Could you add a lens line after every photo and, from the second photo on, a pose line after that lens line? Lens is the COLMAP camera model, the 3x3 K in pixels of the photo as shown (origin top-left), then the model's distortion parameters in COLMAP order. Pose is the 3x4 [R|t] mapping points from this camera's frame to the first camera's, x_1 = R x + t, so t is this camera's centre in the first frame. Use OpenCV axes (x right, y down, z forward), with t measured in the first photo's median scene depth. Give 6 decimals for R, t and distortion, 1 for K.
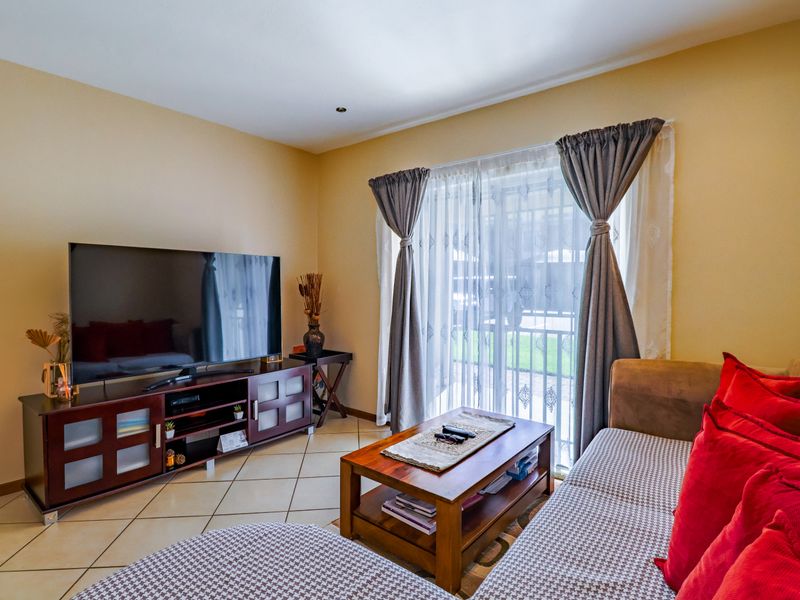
lens RADIAL K [[419.3, 0, 399.8], [0, 419.3, 296.0], [0, 0, 1]] dist [-0.000766, -0.012341]
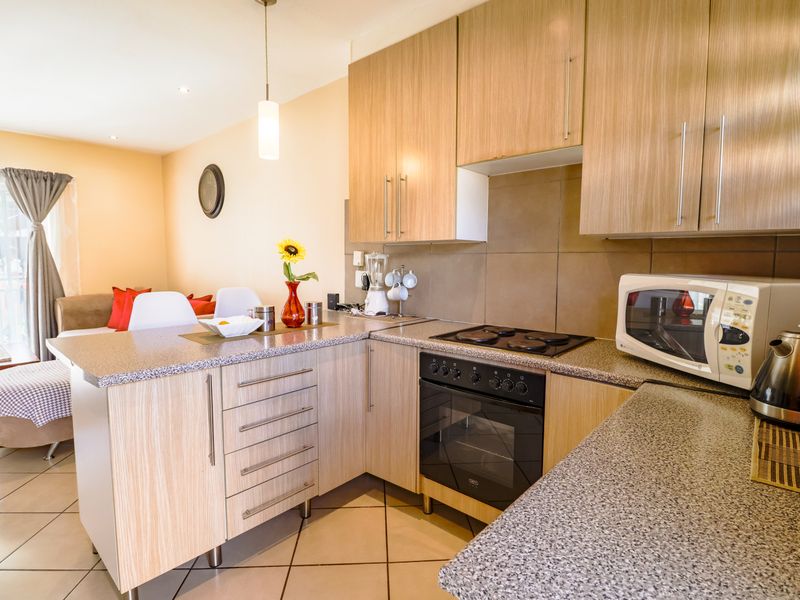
lens RADIAL K [[419.3, 0, 399.8], [0, 419.3, 296.0], [0, 0, 1]] dist [-0.000766, -0.012341]
pose [[0.055277, -0.087672, 0.994614, -1.039116], [0.025708, 0.995932, 0.086360, 0.015842], [-0.998140, 0.020796, 0.057307, -0.536539]]
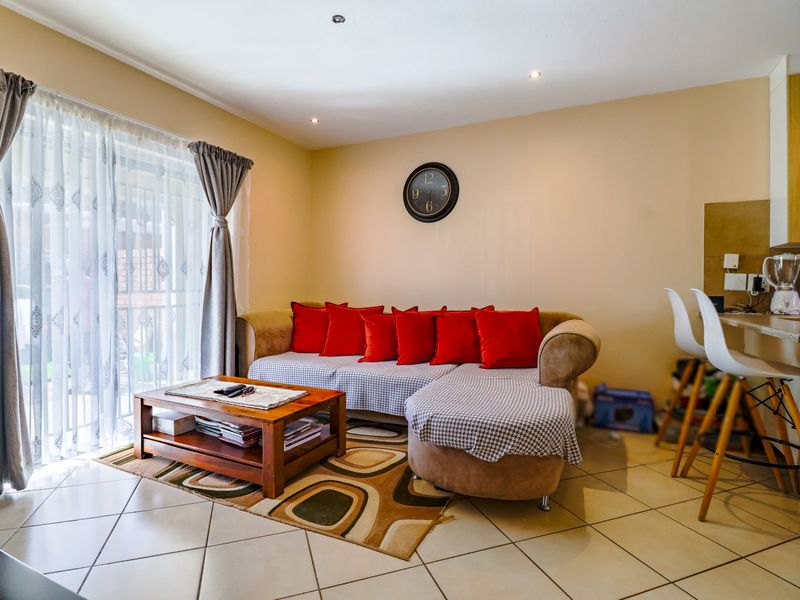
lens RADIAL K [[419.3, 0, 399.8], [0, 419.3, 296.0], [0, 0, 1]] dist [-0.000766, -0.012341]
pose [[-0.228565, -0.020111, 0.973321, -0.830599], [0.025847, 0.999309, 0.026717, 0.046807], [-0.973185, 0.031264, -0.227888, 0.645884]]
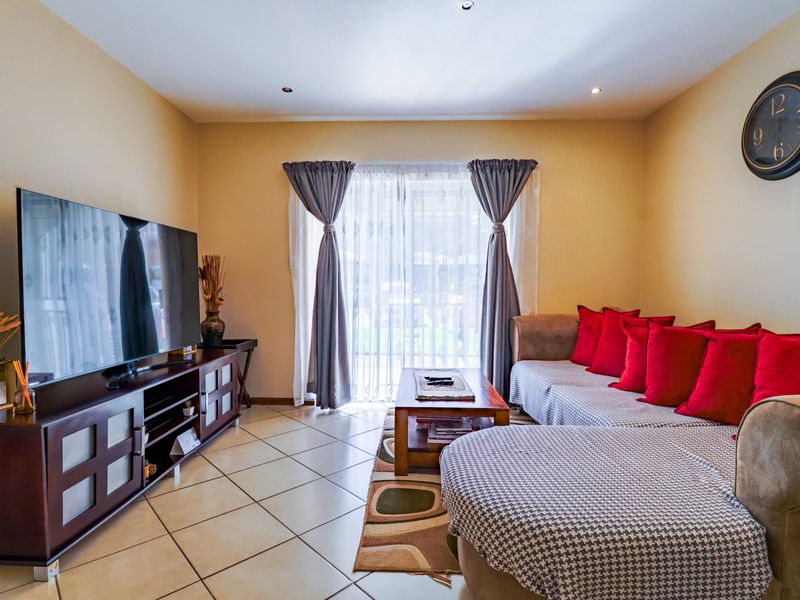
lens RADIAL K [[419.3, 0, 399.8], [0, 419.3, 296.0], [0, 0, 1]] dist [-0.000766, -0.012341]
pose [[0.795081, -0.016826, 0.606270, -0.577847], [0.018827, 0.999818, 0.003058, 0.053468], [-0.606212, 0.008983, 0.795253, 0.047919]]
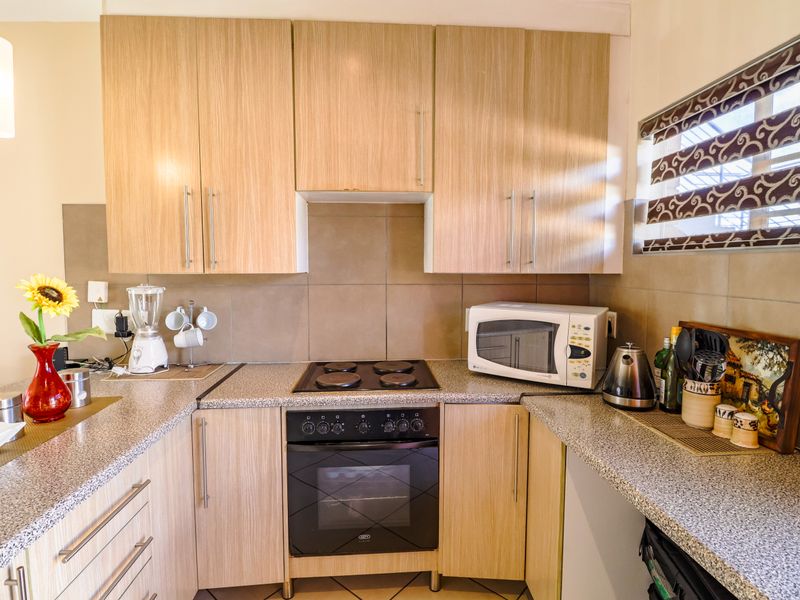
lens RADIAL K [[419.3, 0, 399.8], [0, 419.3, 296.0], [0, 0, 1]] dist [-0.000766, -0.012341]
pose [[-0.676289, -0.053371, 0.734701, -0.881631], [0.021449, 0.995522, 0.092062, -0.036989], [-0.736324, 0.078019, -0.672116, -0.279092]]
